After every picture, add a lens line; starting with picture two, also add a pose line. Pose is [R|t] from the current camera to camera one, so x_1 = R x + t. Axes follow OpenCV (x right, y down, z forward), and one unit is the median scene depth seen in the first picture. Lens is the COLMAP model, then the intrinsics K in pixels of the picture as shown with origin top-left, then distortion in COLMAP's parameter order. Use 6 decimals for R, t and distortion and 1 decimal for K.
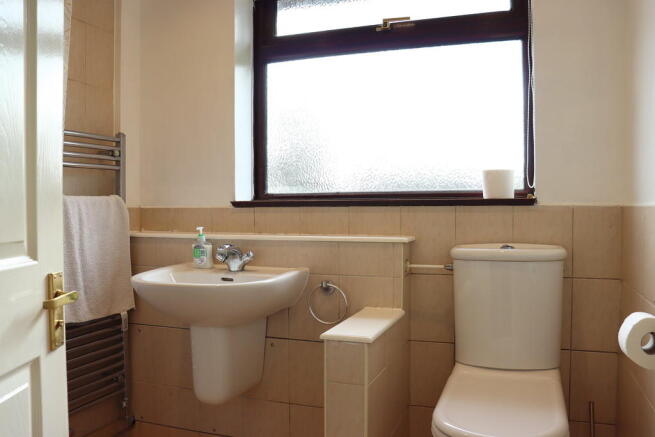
lens RADIAL K [[549.3, 0, 323.8], [0, 549.3, 228.1], [0, 0, 1]] dist [-0.161614, 0.162988]
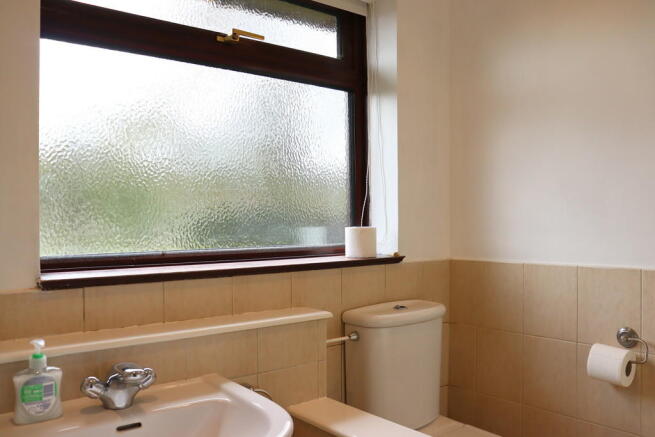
lens RADIAL K [[549.3, 0, 323.8], [0, 549.3, 228.1], [0, 0, 1]] dist [-0.161614, 0.162988]
pose [[0.514954, -0.009099, 0.857169, -0.513617], [0.036124, 0.999286, -0.011095, -0.091063], [-0.856456, 0.036678, 0.514915, 0.519676]]
